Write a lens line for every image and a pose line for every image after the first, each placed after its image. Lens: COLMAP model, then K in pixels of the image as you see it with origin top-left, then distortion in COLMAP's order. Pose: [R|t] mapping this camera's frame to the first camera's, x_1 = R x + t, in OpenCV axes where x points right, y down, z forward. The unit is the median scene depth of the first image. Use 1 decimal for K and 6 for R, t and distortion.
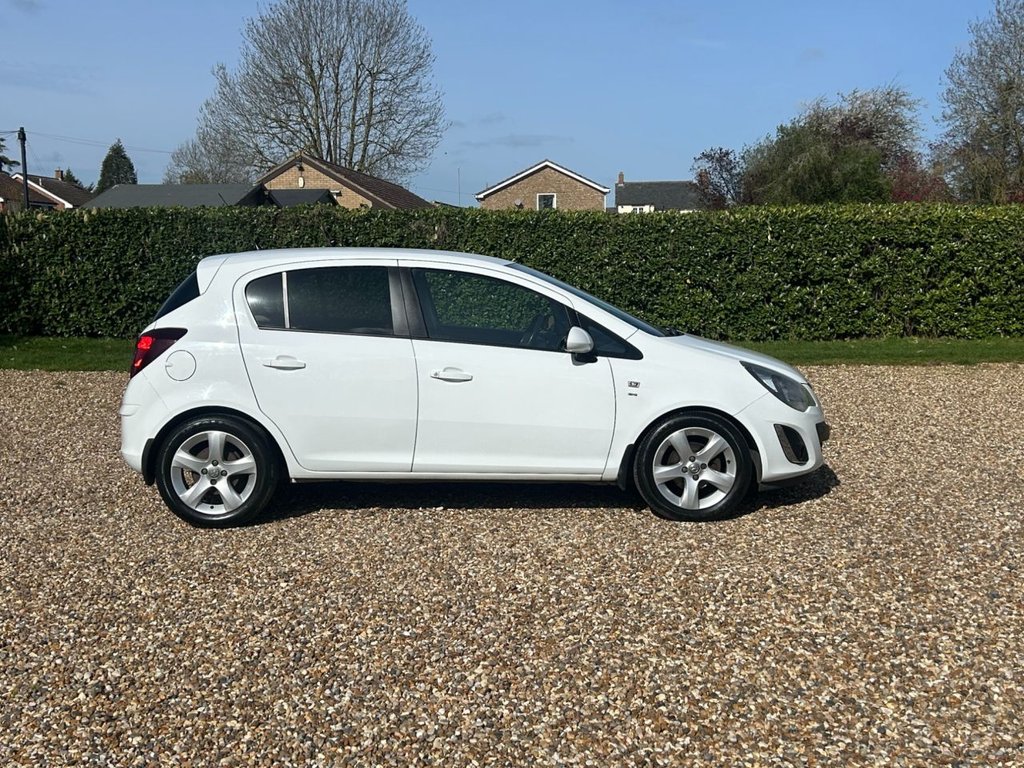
lens RADIAL K [[1150.7, 0, 490.2], [0, 1150.7, 382.7], [0, 0, 1]] dist [0.164215, -0.434176]
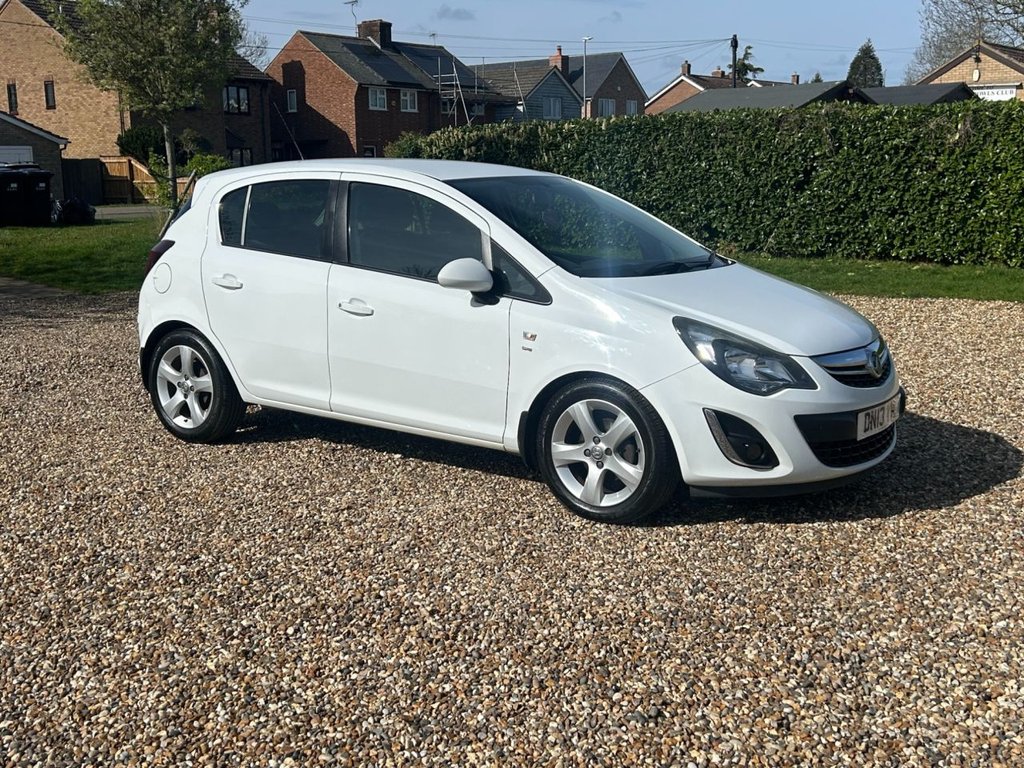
lens RADIAL K [[1128.3, 0, 508.1], [0, 1128.3, 404.3], [0, 0, 1]] dist [0.144231, -0.347785]
pose [[0.804248, 0.121170, -0.581810, 0.196826], [-0.060860, 0.990640, 0.122186, -0.015924], [0.591169, -0.062859, 0.804094, 0.129401]]
